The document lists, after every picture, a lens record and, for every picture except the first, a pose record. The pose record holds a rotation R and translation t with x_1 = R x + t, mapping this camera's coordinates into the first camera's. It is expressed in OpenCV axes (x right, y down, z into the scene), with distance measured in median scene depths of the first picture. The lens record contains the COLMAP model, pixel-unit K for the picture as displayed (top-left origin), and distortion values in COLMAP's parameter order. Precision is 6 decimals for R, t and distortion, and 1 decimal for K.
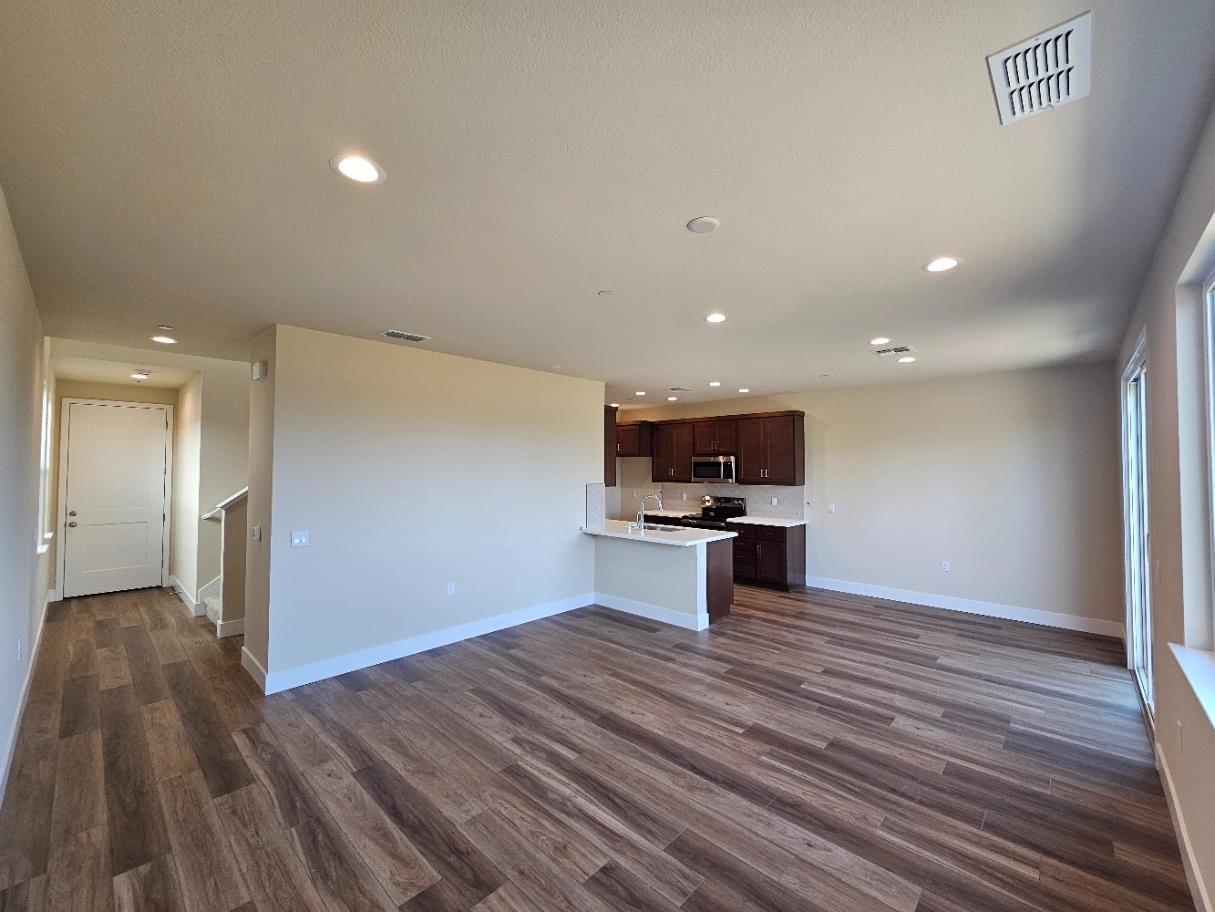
lens RADIAL K [[491.9, 0, 607.5], [0, 491.9, 456.0], [0, 0, 1]] dist [0.000065, -0.000148]
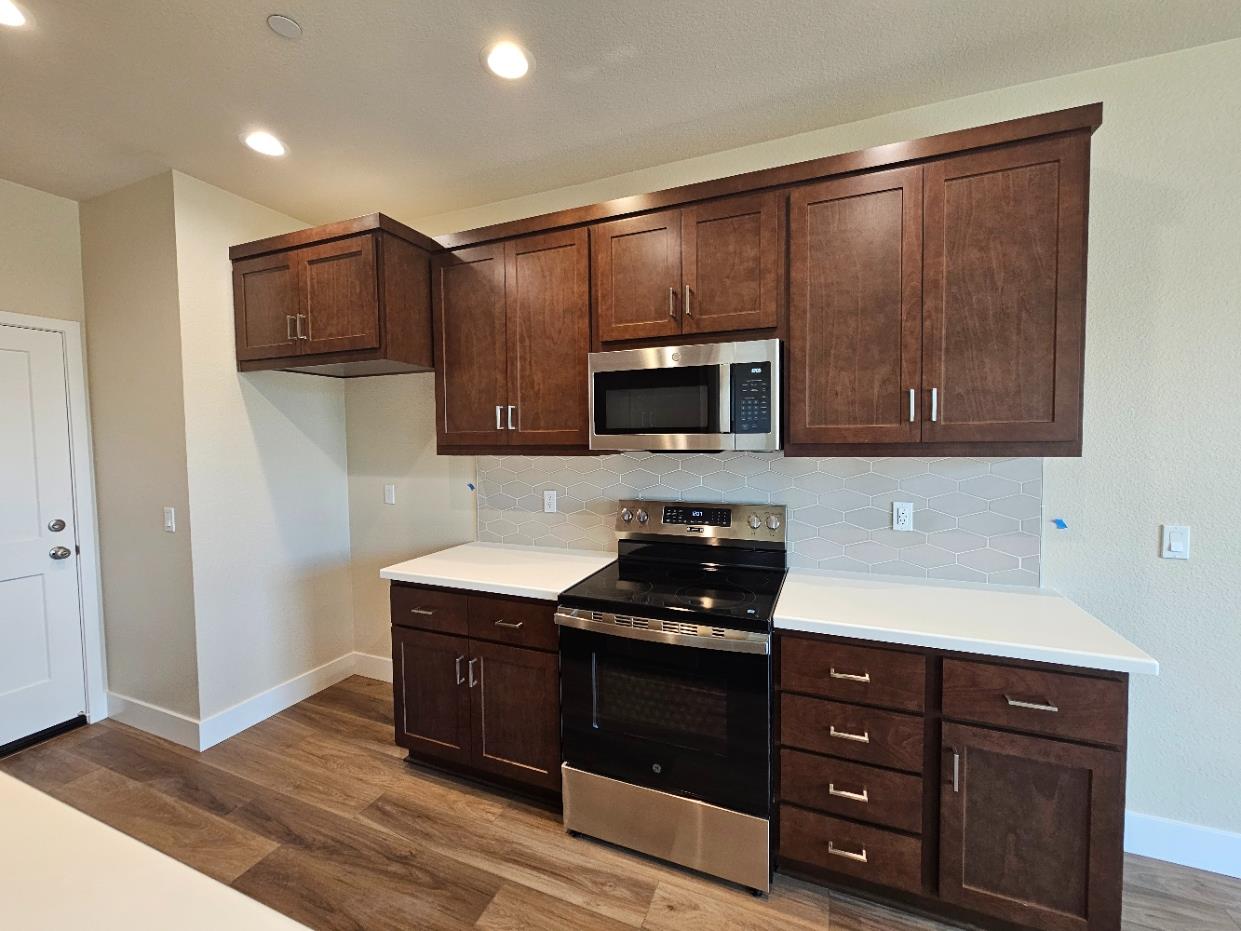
lens RADIAL K [[521.1, 0, 620.5], [0, 521.1, 465.5], [0, 0, 1]] dist [-0.000567, -0.000034]
pose [[0.930815, -0.024752, 0.364653, 0.138283], [0.001751, 0.997995, 0.063273, 0.070090], [-0.365487, -0.058257, 0.928991, 1.191370]]
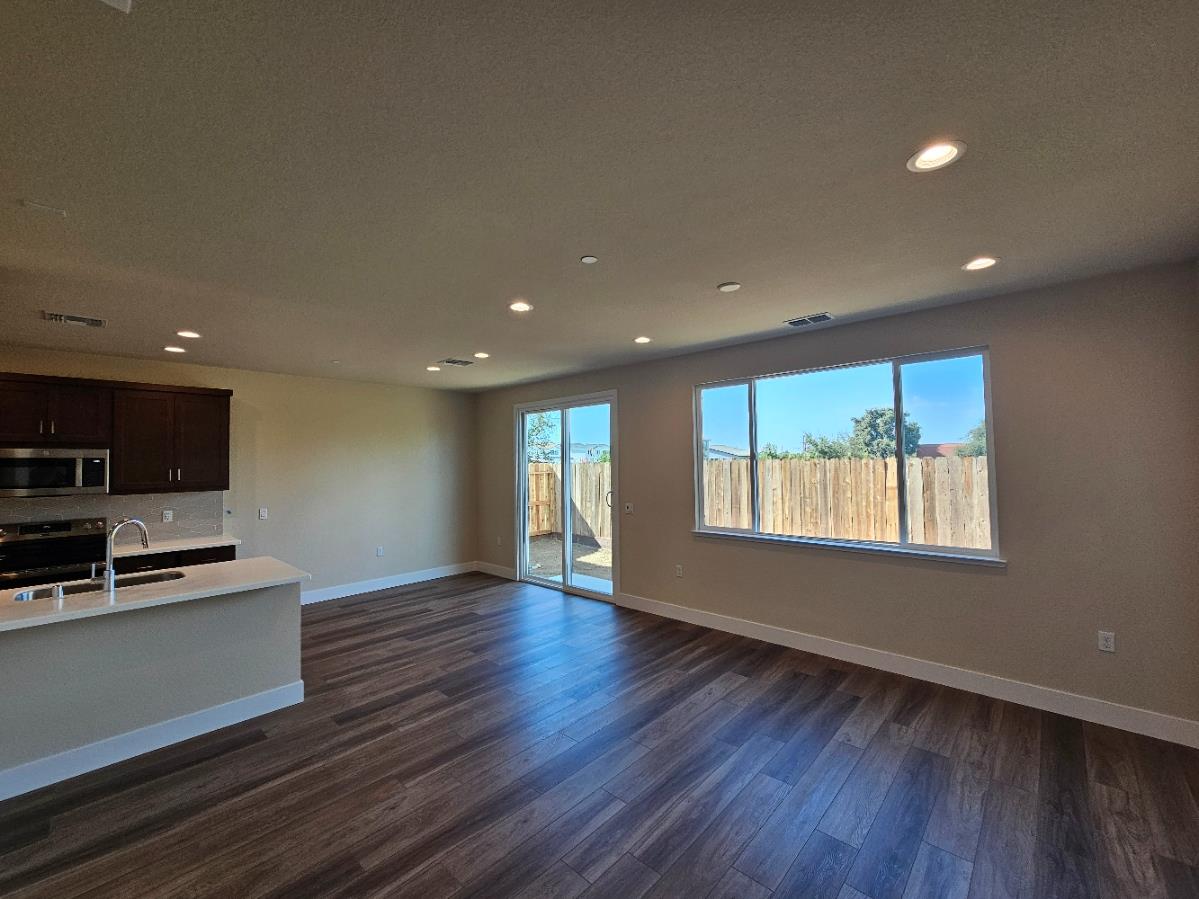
lens RADIAL K [[505.8, 0, 599.5], [0, 505.8, 449.5], [0, 0, 1]] dist [0.001007, 0.000434]
pose [[-0.010166, 0.019049, 0.999767, -0.550761], [-0.003243, 0.999813, -0.019082, 0.018289], [-0.999943, -0.003436, -0.010103, 0.618568]]
